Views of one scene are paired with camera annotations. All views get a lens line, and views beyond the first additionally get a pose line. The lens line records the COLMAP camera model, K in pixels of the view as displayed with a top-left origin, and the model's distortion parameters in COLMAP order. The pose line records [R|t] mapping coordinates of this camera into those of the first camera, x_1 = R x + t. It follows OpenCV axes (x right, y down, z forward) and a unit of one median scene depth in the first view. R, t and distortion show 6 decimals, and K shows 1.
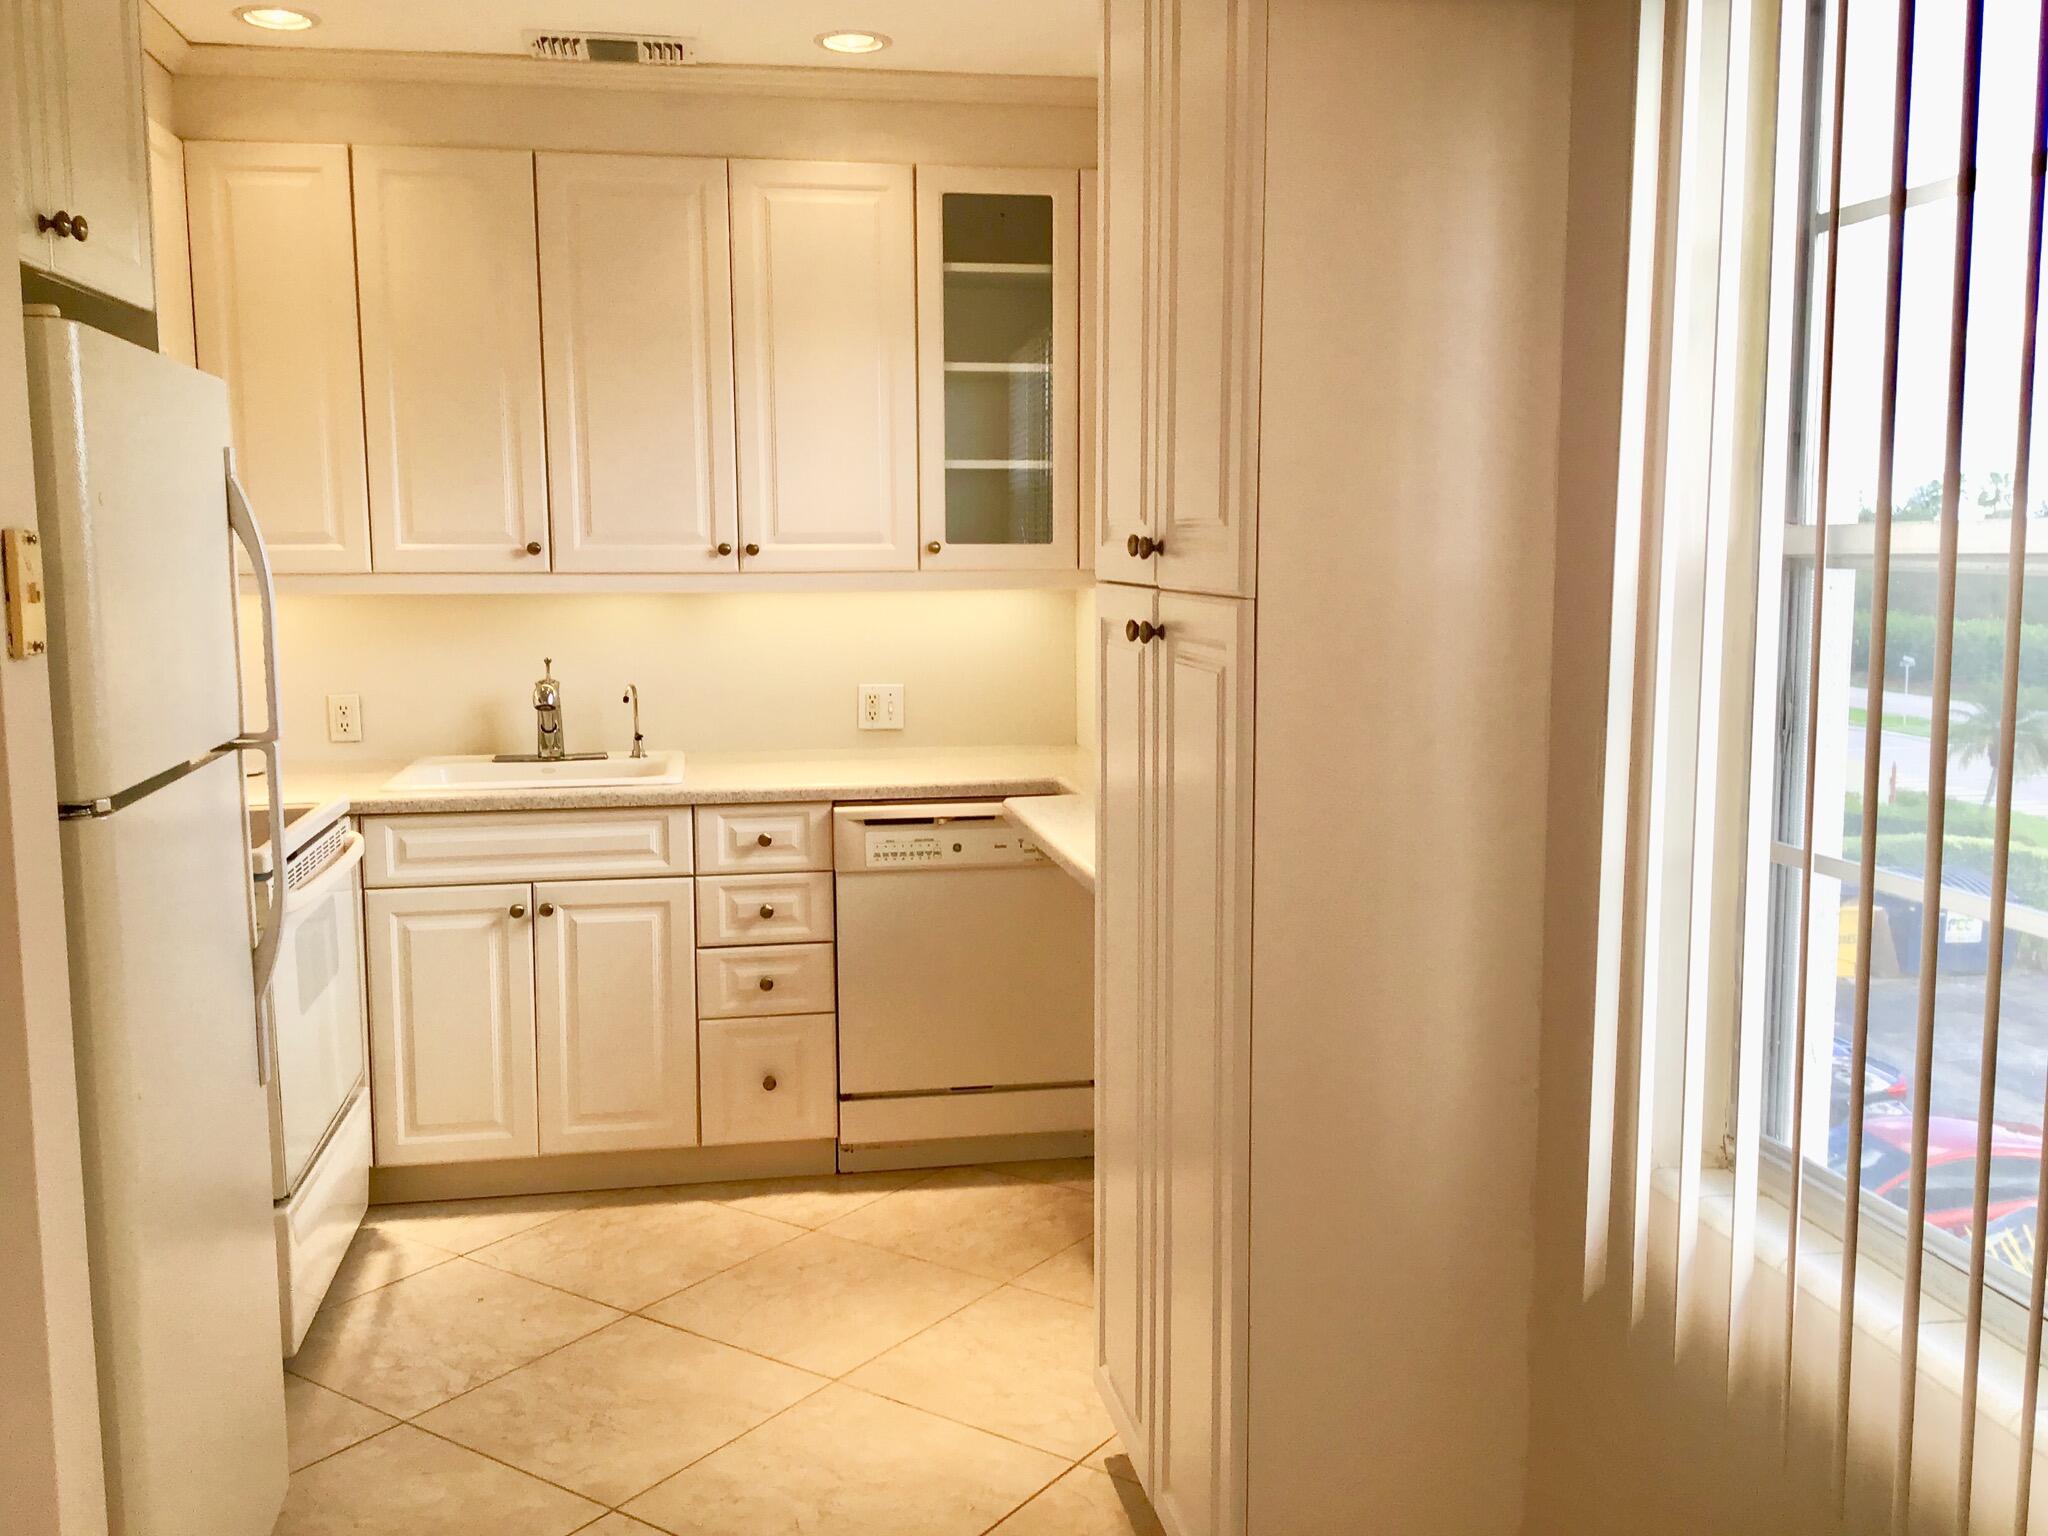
lens RADIAL K [[1837.3, 0, 1009.1], [0, 1837.3, 768.9], [0, 0, 1]] dist [0.123785, -0.108643]
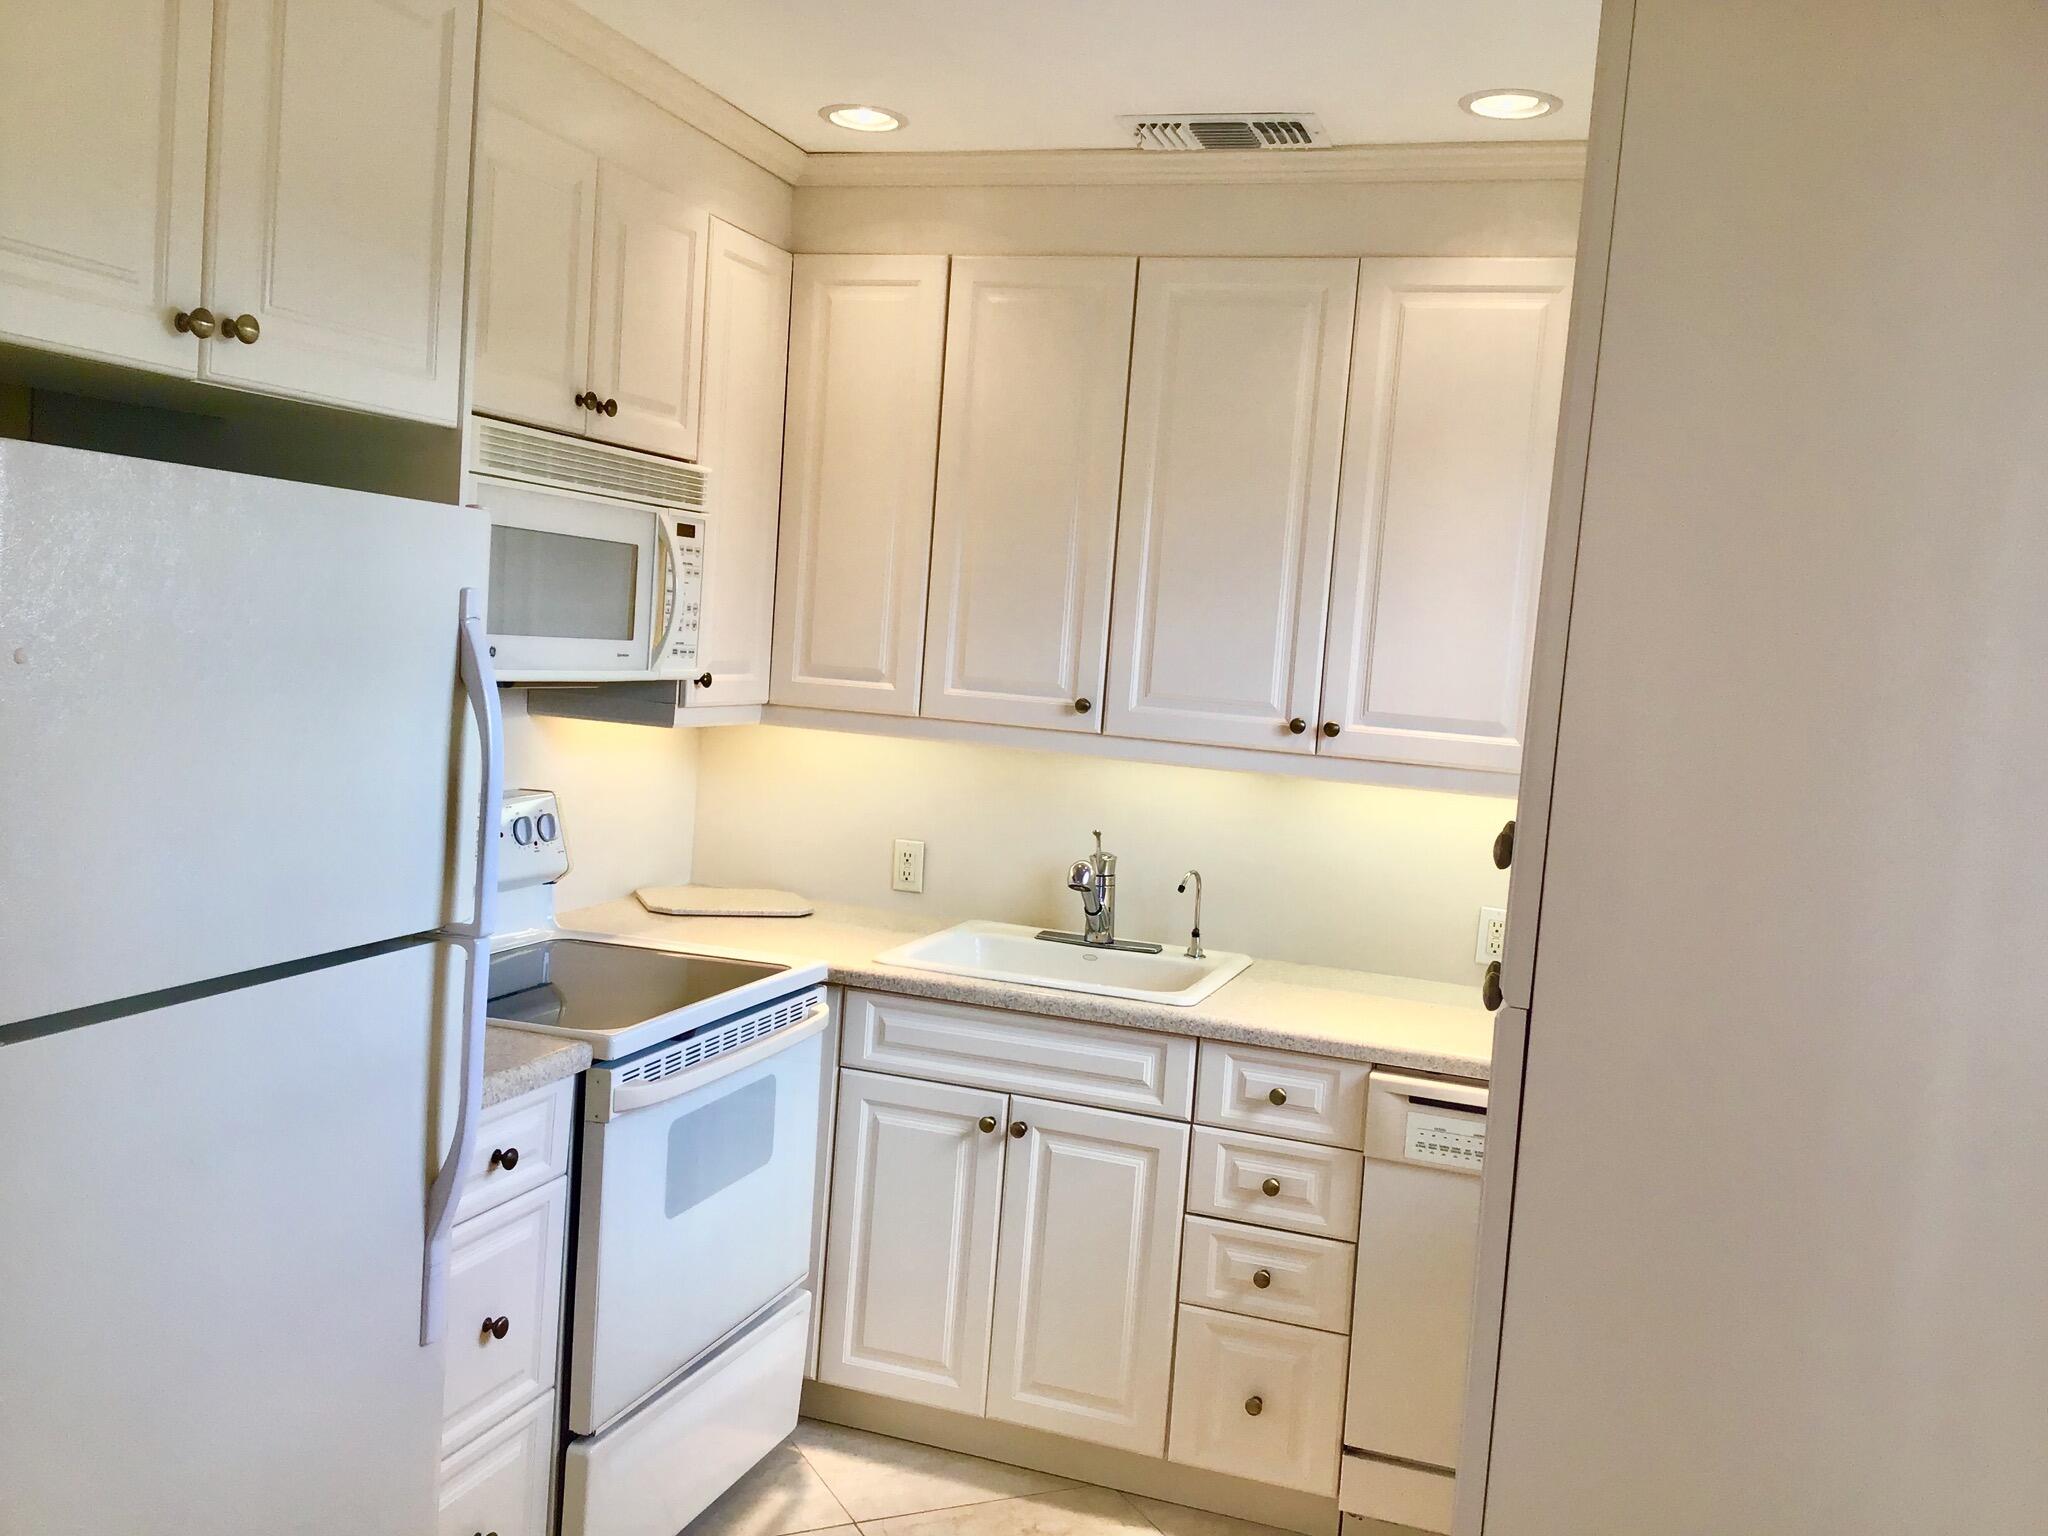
lens RADIAL K [[1843.5, 0, 1012.4], [0, 1843.5, 768.5], [0, 0, 1]] dist [0.127250, -0.223830]
pose [[0.881220, 0.109746, -0.459789, 0.115677], [-0.139979, 0.989635, -0.032066, -0.058429], [0.451505, 0.092618, 0.887449, 0.226767]]
